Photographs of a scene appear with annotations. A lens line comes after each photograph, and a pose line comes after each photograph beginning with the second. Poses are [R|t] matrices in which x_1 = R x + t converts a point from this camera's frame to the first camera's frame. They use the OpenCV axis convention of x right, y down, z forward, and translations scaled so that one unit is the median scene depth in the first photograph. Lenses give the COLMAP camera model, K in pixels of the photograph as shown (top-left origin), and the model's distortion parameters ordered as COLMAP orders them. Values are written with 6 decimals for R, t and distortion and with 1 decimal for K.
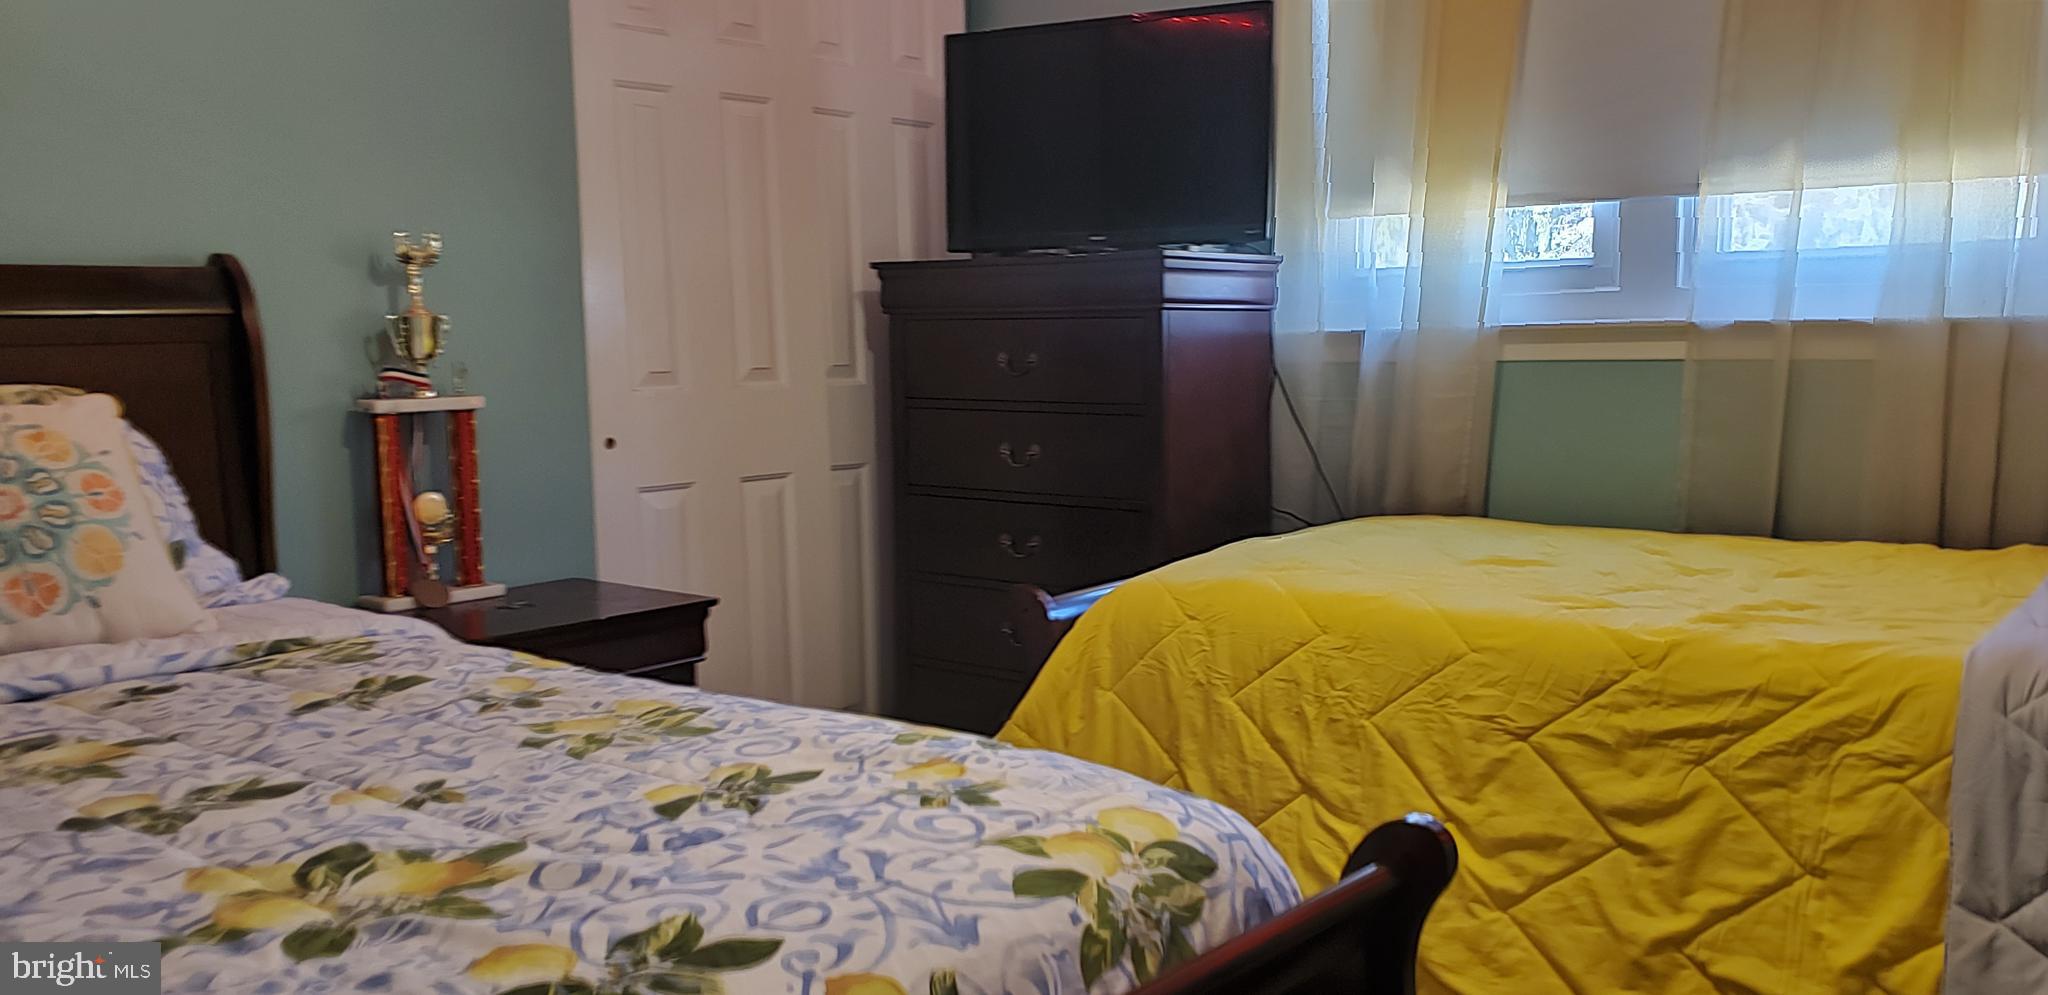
lens RADIAL K [[1532.8, 0, 1063.8], [0, 1532.8, 569.6], [0, 0, 1]] dist [-0.000240, 0.007927]
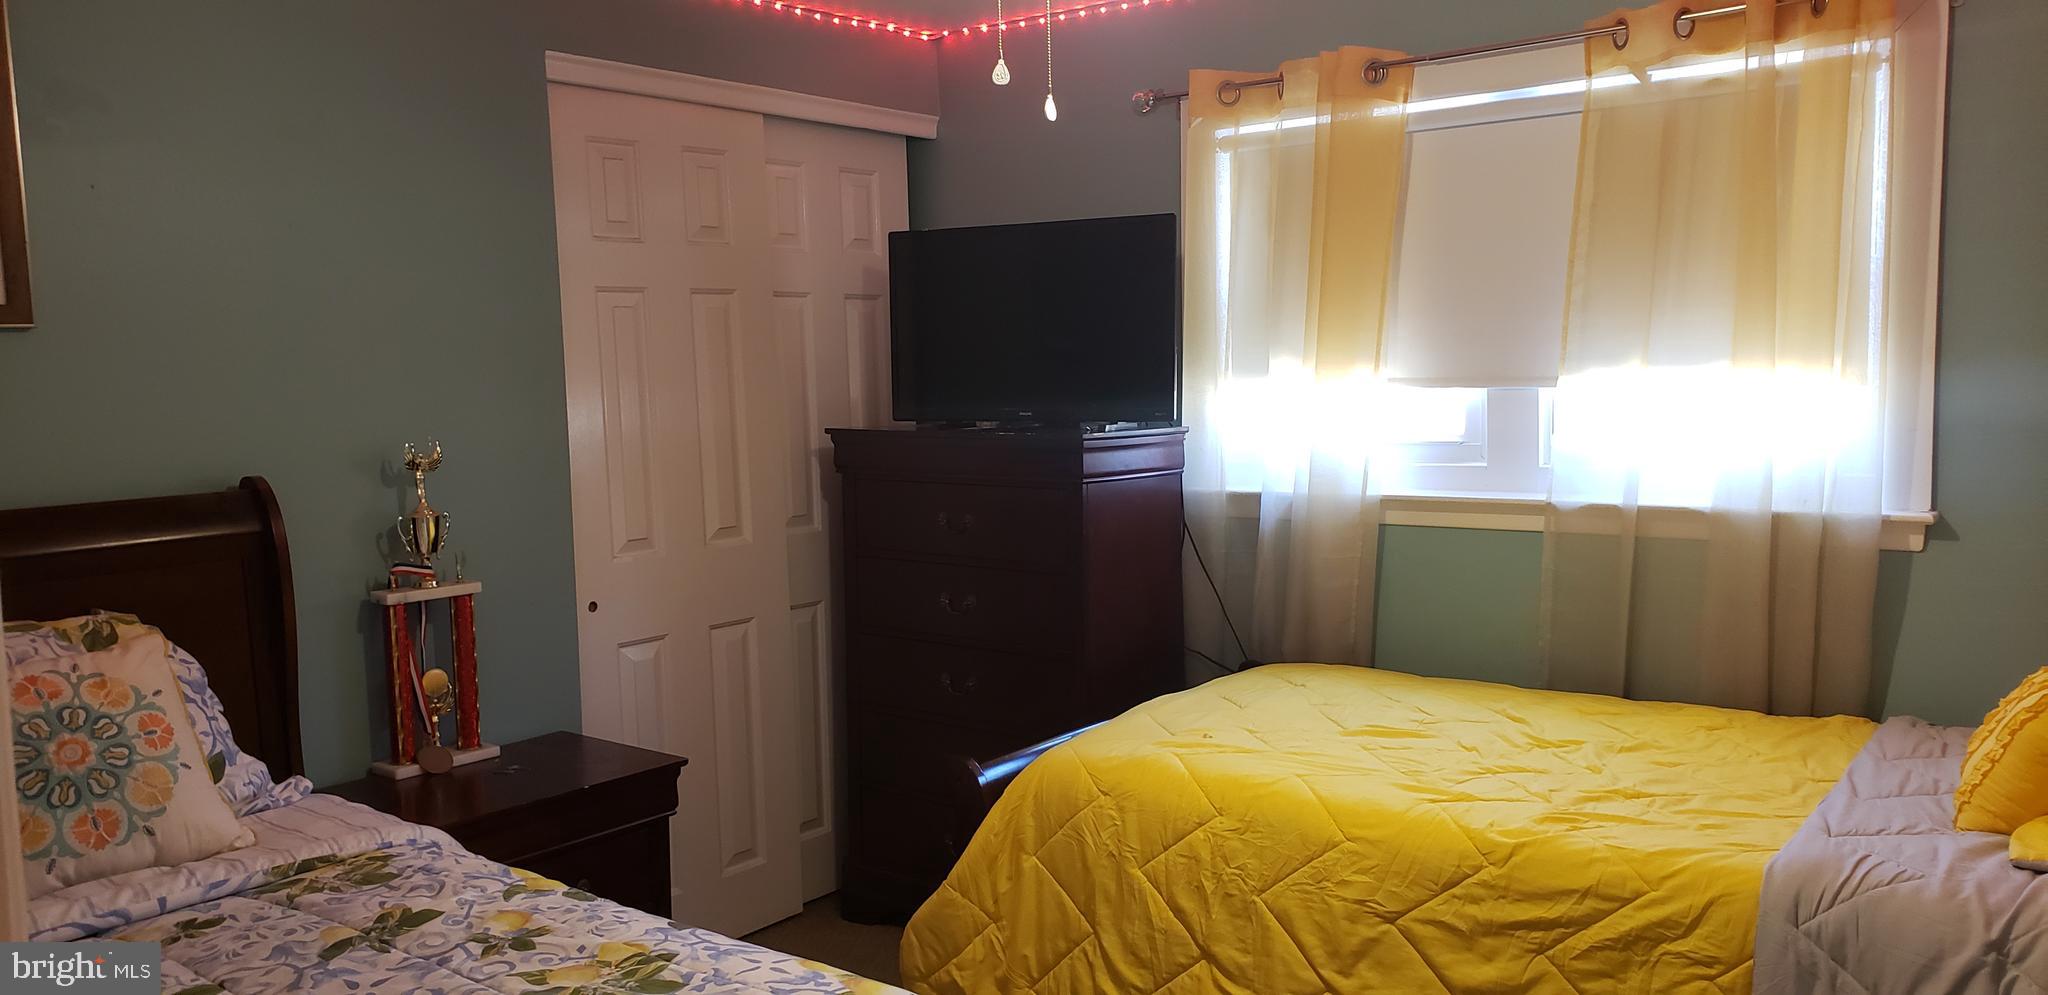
lens RADIAL K [[1469.6, 0, 1024.0], [0, 1469.6, 497.5], [0, 0, 1]] dist [0.006379, 0.008439]
pose [[0.999973, -0.006023, 0.004158, 0.019829], [0.006102, 0.999795, -0.019300, -0.171667], [-0.004041, 0.019325, 0.999805, -0.099272]]
